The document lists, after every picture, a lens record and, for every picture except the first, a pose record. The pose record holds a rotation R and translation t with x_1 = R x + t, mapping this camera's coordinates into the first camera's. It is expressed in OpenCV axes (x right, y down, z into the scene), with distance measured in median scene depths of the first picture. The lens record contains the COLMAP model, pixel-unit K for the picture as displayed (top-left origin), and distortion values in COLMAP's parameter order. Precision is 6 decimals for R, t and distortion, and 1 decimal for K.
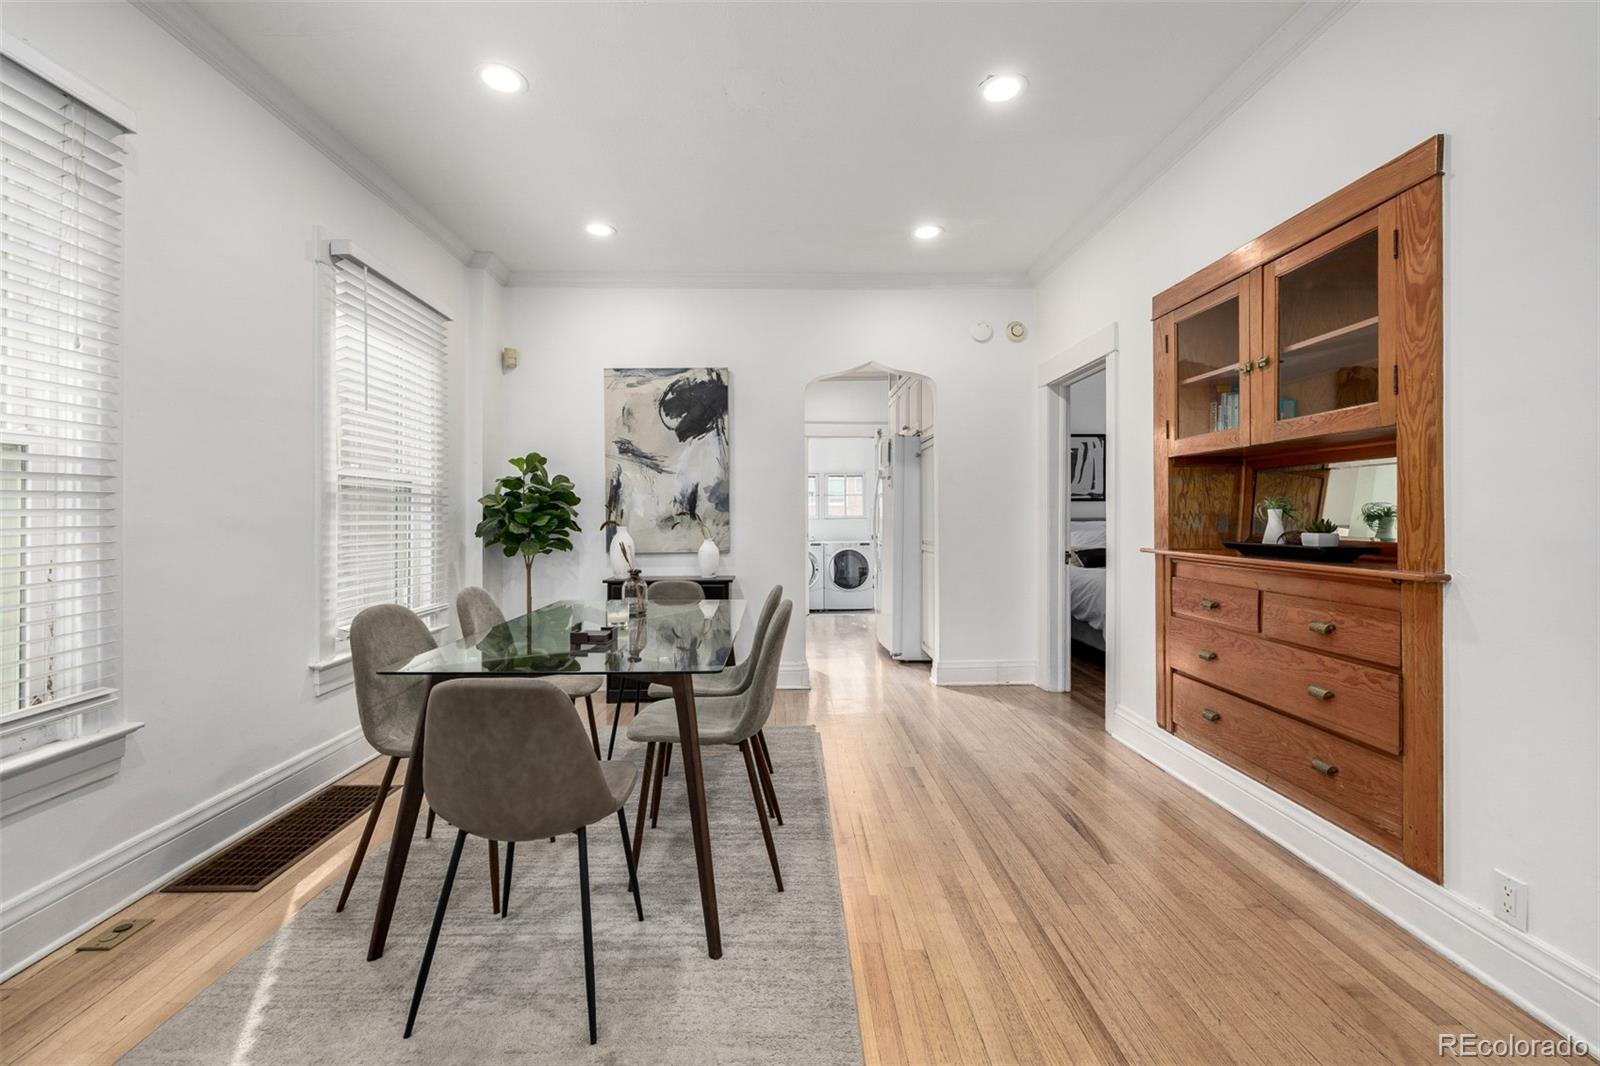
lens RADIAL K [[675.7, 0, 786.8], [0, 675.7, 524.0], [0, 0, 1]] dist [0.000796, 0.000178]
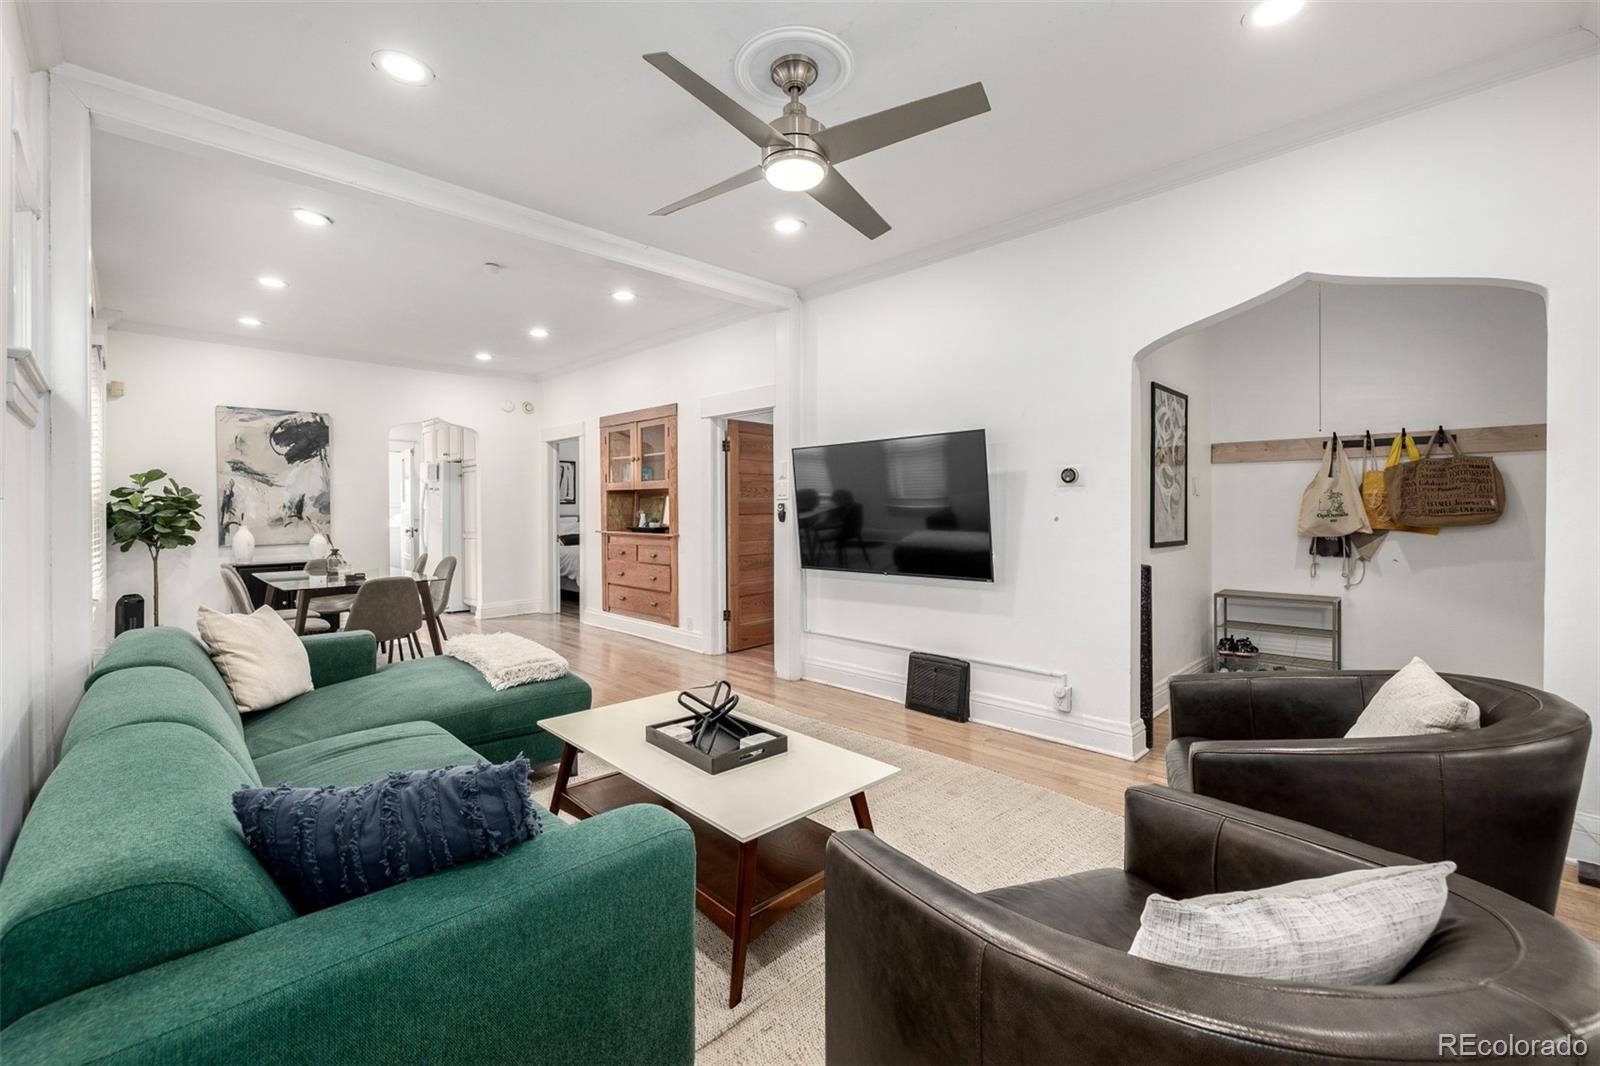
lens RADIAL K [[675.7, 0, 785.5], [0, 675.7, 513.6], [0, 0, 1]] dist [0.000796, 0.000178]
pose [[0.730683, -0.007338, 0.682678, -0.367456], [0.010692, 0.999943, -0.000696, -0.008158], [-0.682634, 0.007808, 0.730719, -0.720135]]
